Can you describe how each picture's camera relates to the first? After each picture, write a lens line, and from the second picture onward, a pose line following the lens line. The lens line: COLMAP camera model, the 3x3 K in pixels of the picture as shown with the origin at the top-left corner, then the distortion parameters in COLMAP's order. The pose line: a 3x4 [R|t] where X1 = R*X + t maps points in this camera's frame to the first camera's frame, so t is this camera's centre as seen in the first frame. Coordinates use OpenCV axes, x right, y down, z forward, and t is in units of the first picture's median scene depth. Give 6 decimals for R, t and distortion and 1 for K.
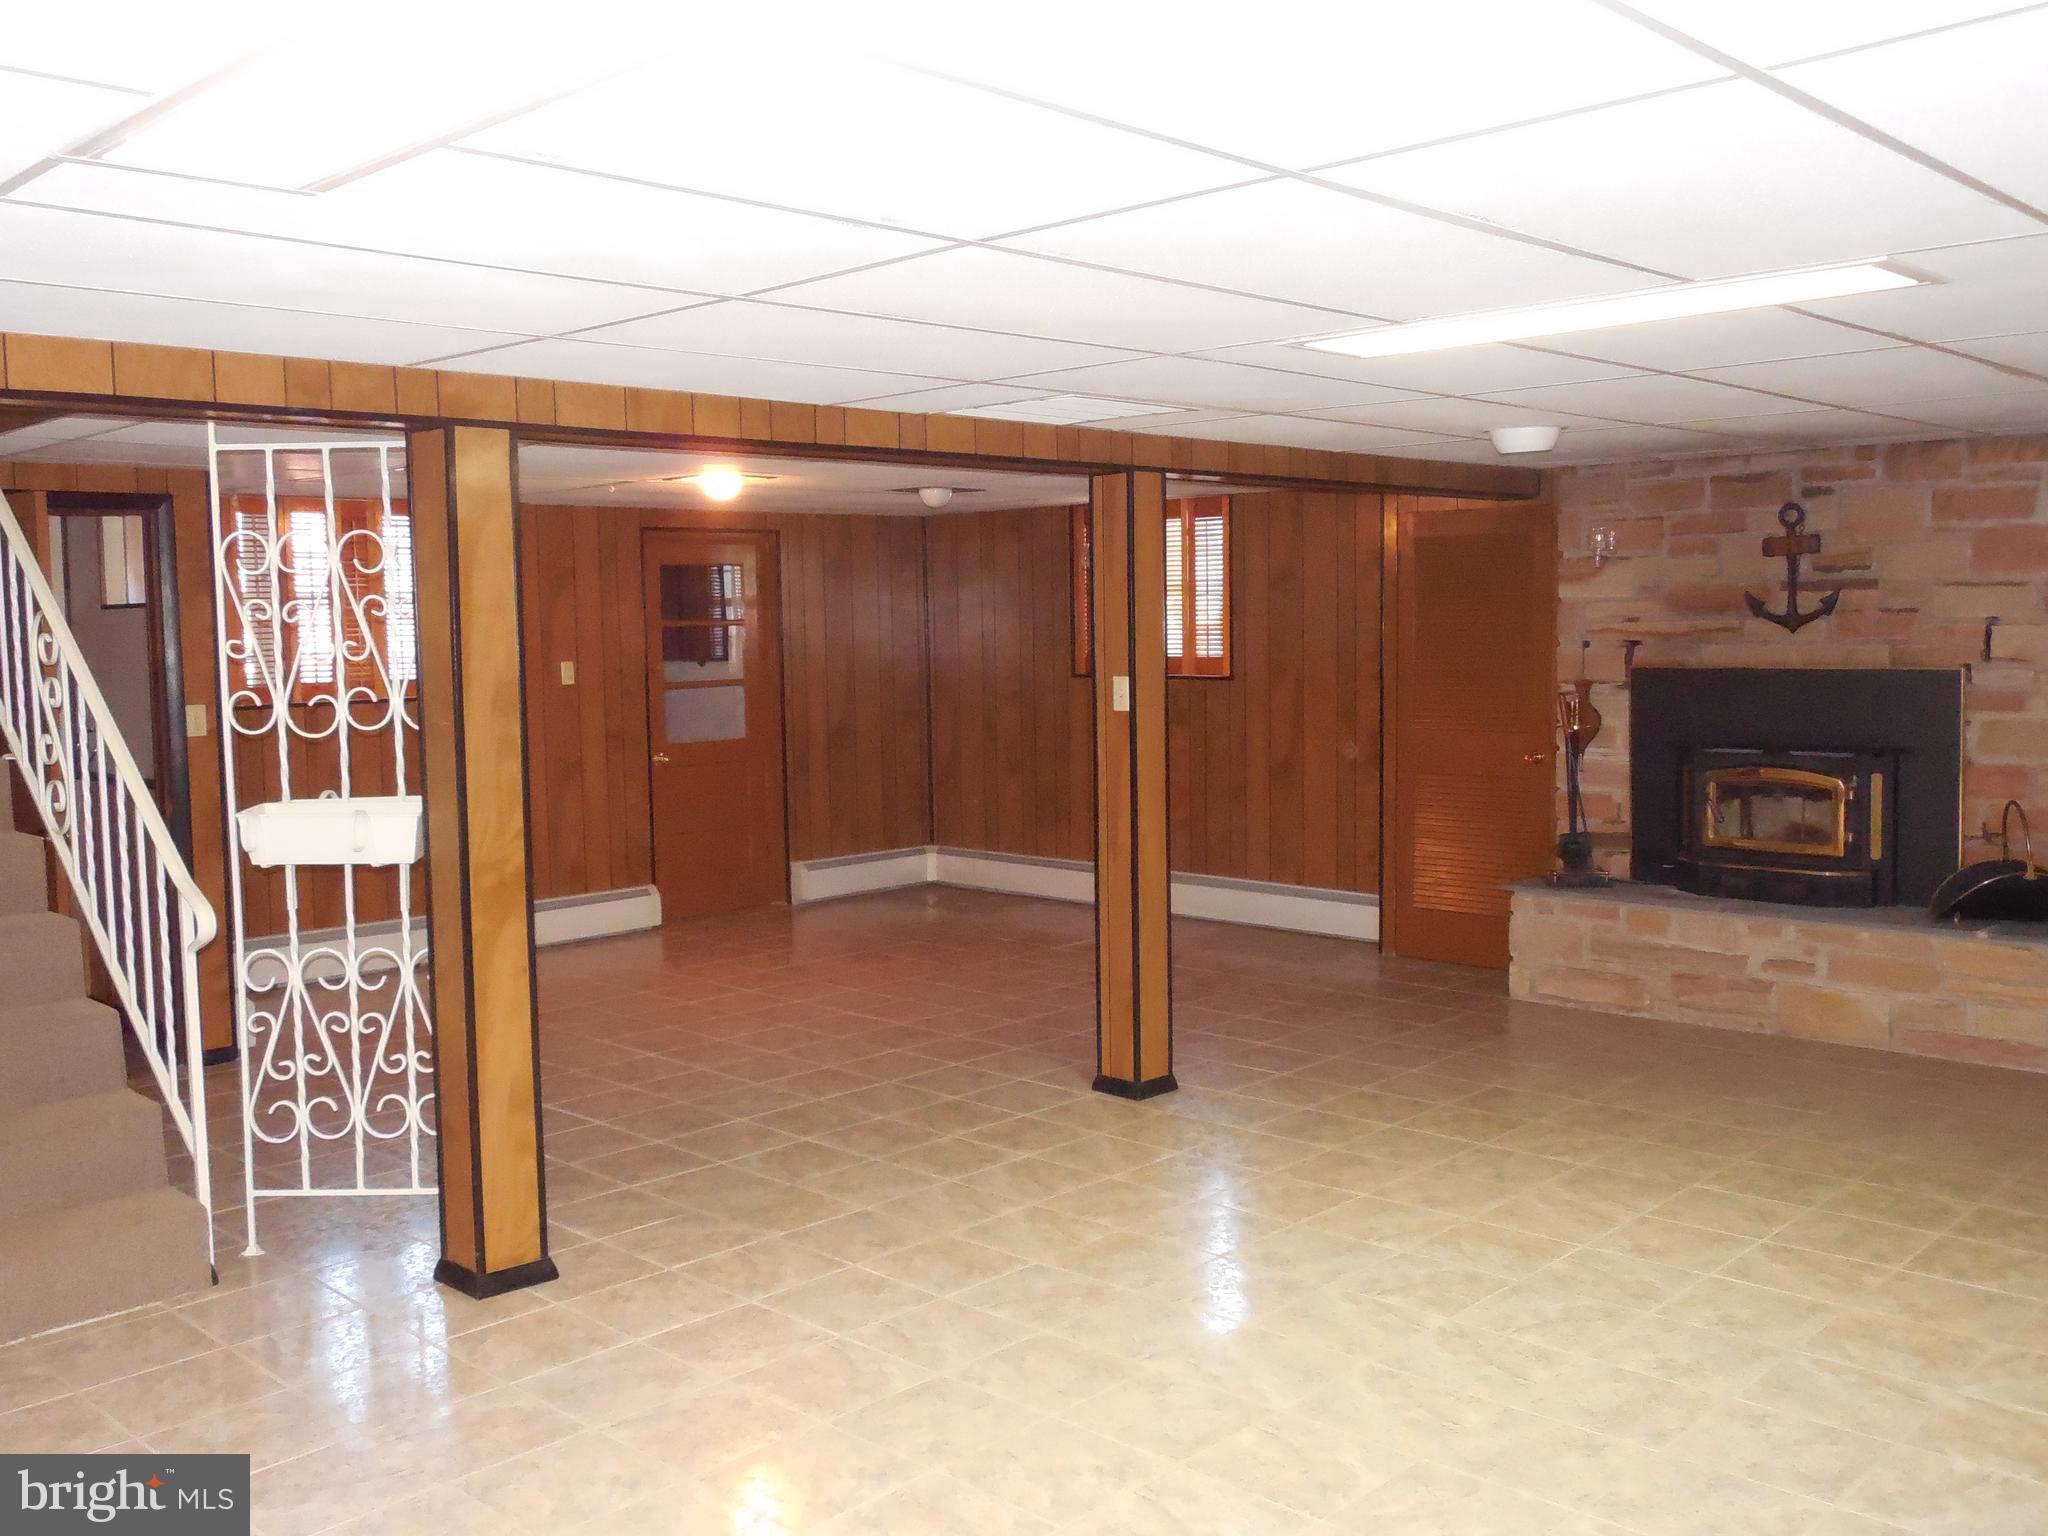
lens RADIAL K [[1855.4, 0, 1023.6], [0, 1855.4, 767.8], [0, 0, 1]] dist [-0.035142, 0.000000]
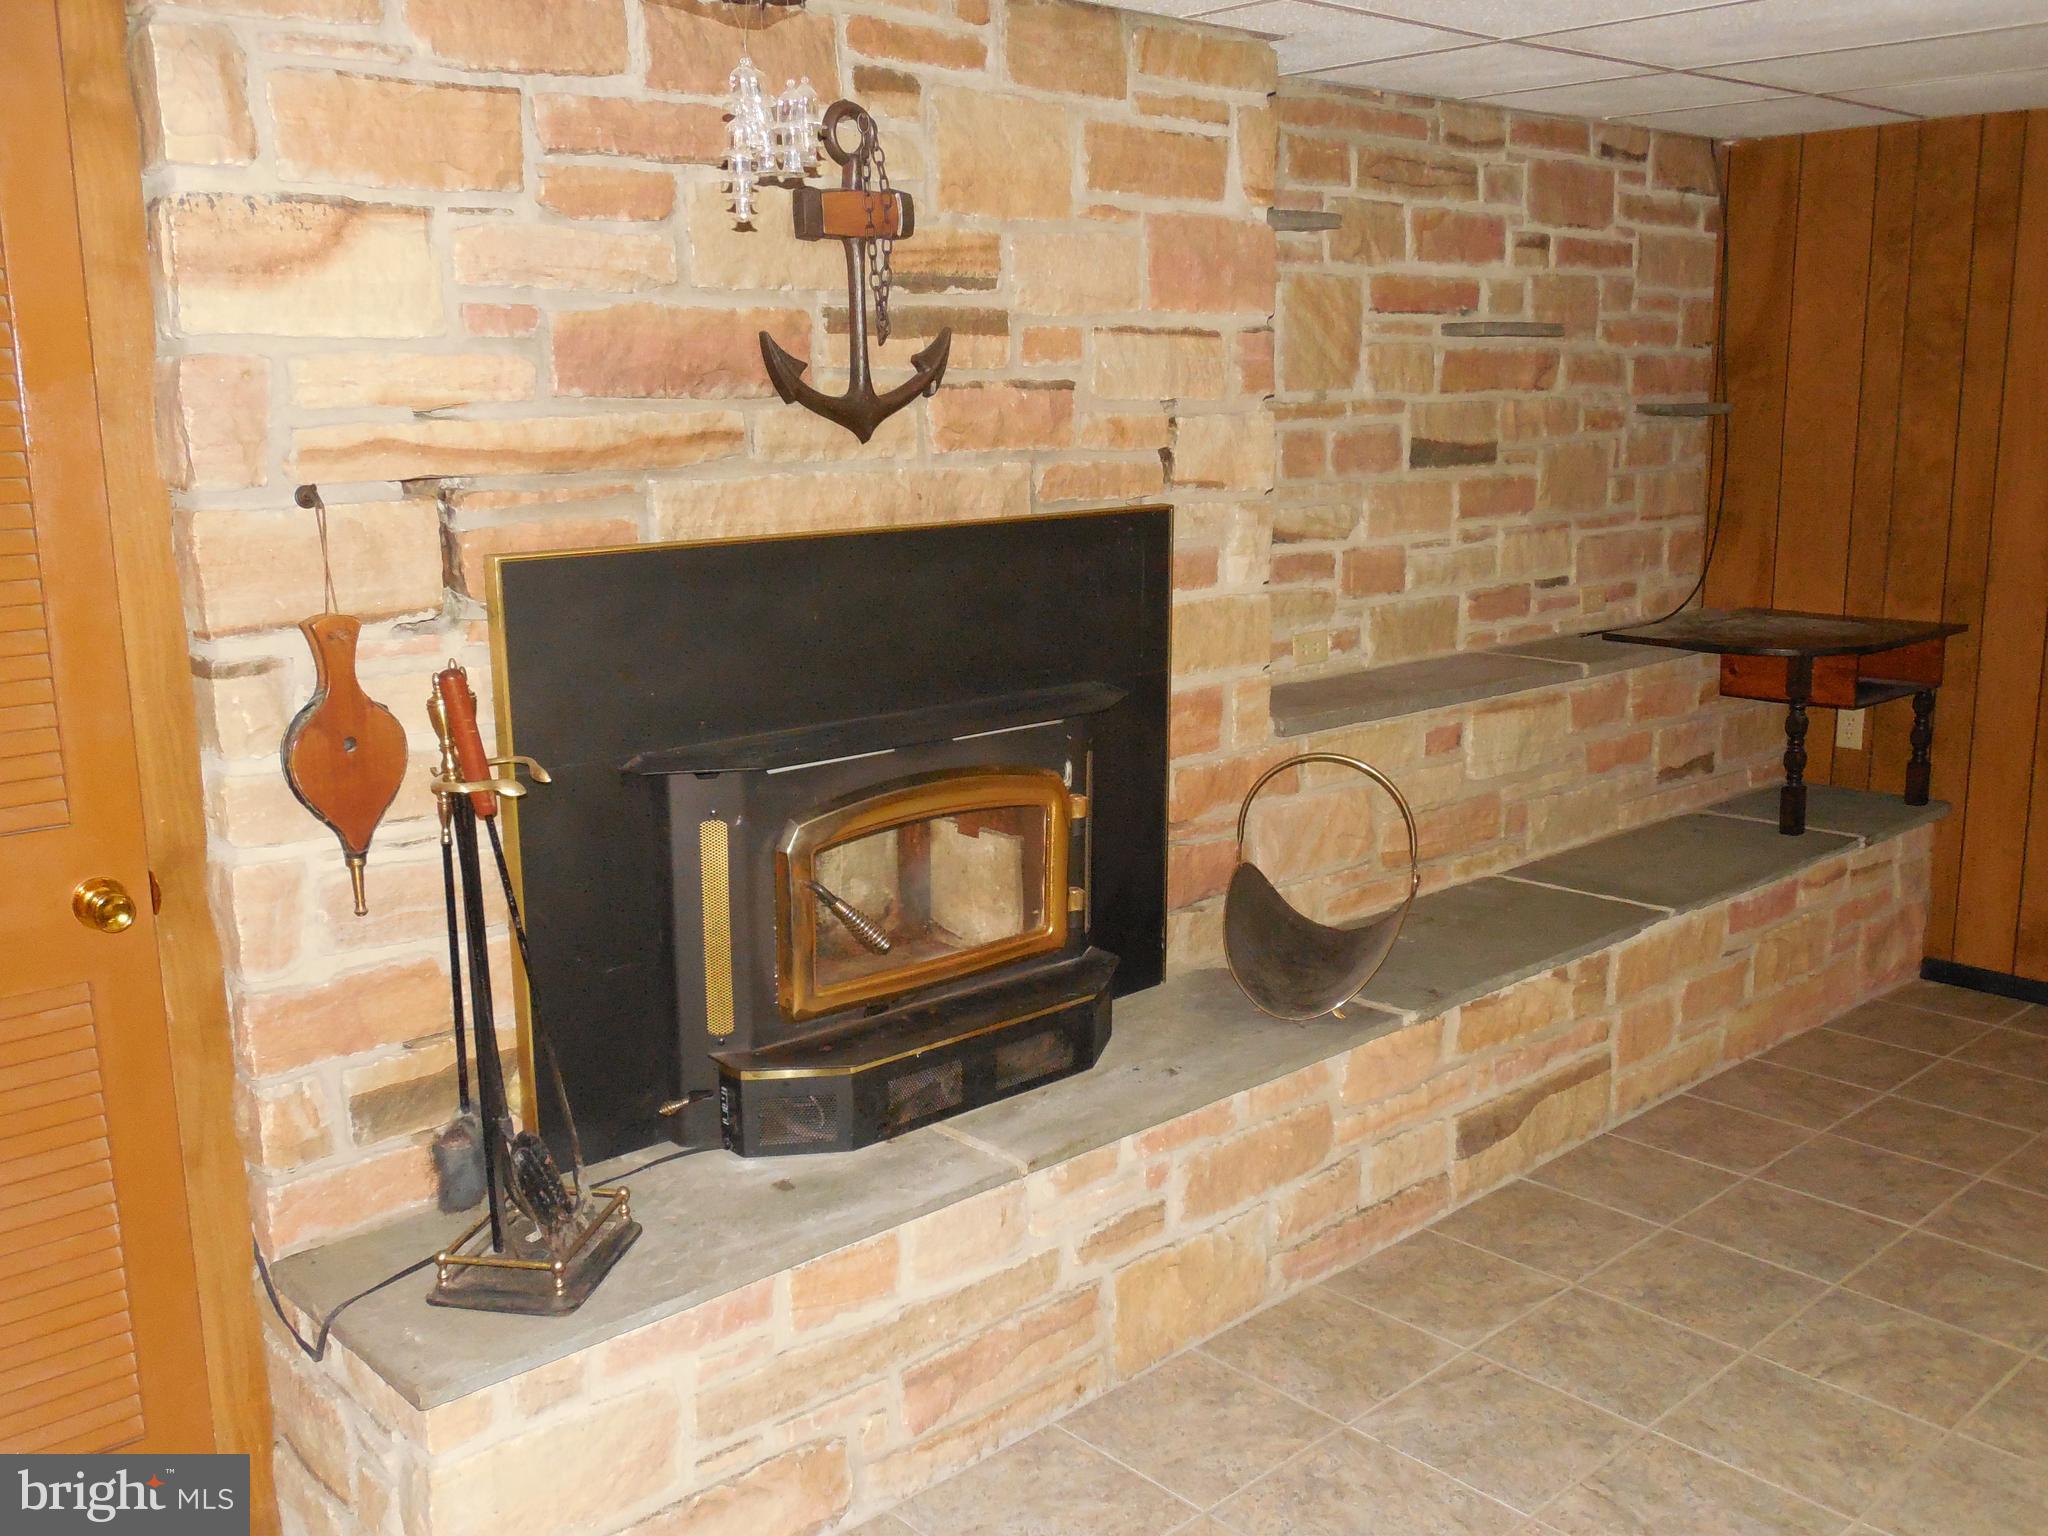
lens RADIAL K [[1855.4, 0, 1024.7], [0, 1855.4, 777.1], [0, 0, 1]] dist [-0.035142, 0.000000]
pose [[0.057684, -0.189943, 0.980099, 0.012392], [0.087220, 0.978939, 0.184585, -0.073022], [-0.994518, 0.074837, 0.073036, 0.941620]]
